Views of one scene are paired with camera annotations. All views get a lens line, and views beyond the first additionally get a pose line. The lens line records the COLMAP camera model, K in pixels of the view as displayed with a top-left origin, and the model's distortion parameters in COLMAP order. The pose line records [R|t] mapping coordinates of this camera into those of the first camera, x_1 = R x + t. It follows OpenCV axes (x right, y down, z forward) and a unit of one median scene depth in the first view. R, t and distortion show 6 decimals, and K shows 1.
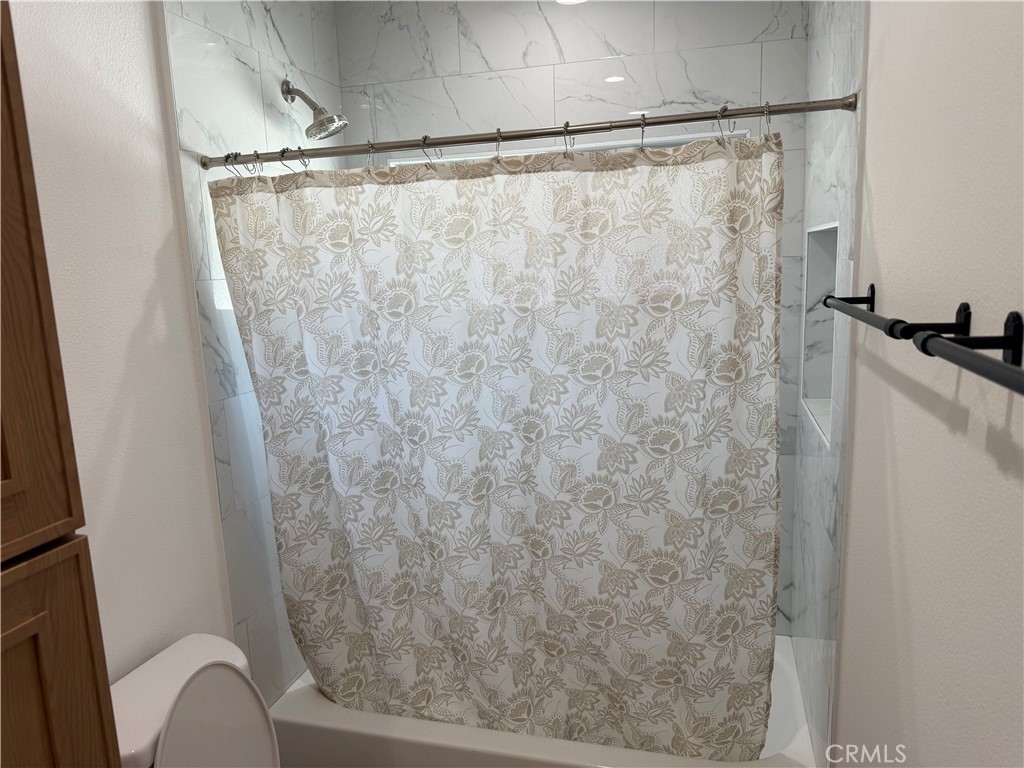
lens RADIAL K [[713.8, 0, 512.0], [0, 713.8, 384.0], [0, 0, 1]] dist [-0.048541, -0.001096]
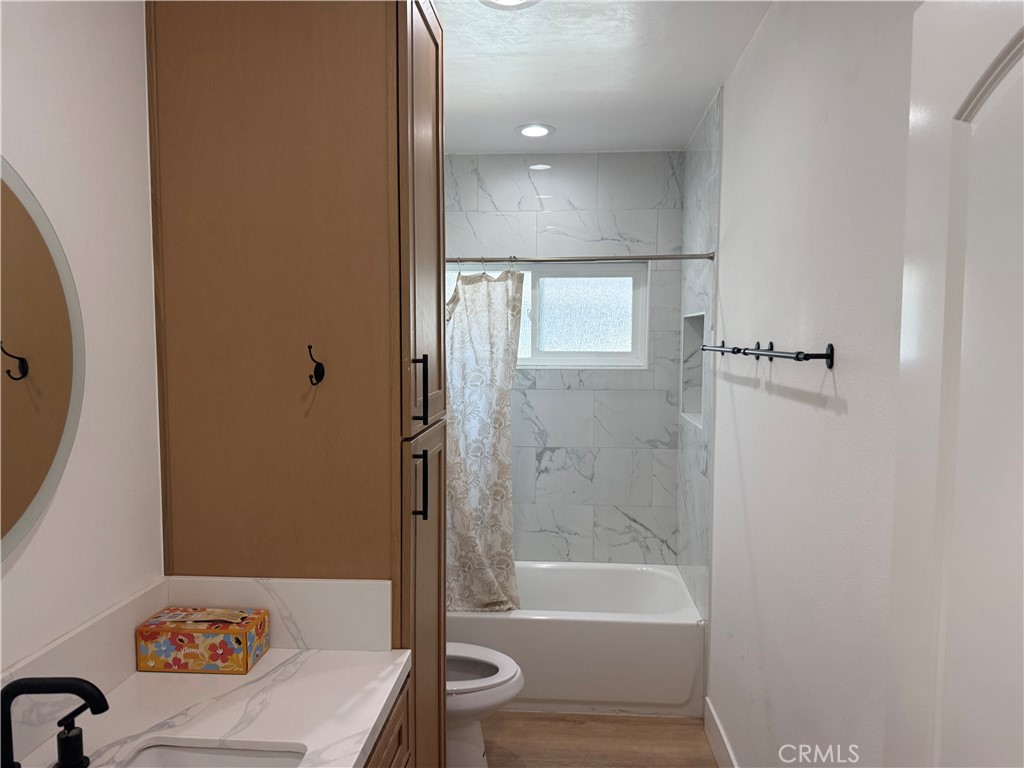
lens RADIAL K [[710.0, 0, 506.6], [0, 710.0, 383.4], [0, 0, 1]] dist [0.001959, 0.000352]
pose [[0.980761, 0.028180, 0.193169, -0.339834], [-0.006717, 0.993812, -0.110873, 0.143111], [-0.195098, 0.107443, 0.974881, -0.600088]]
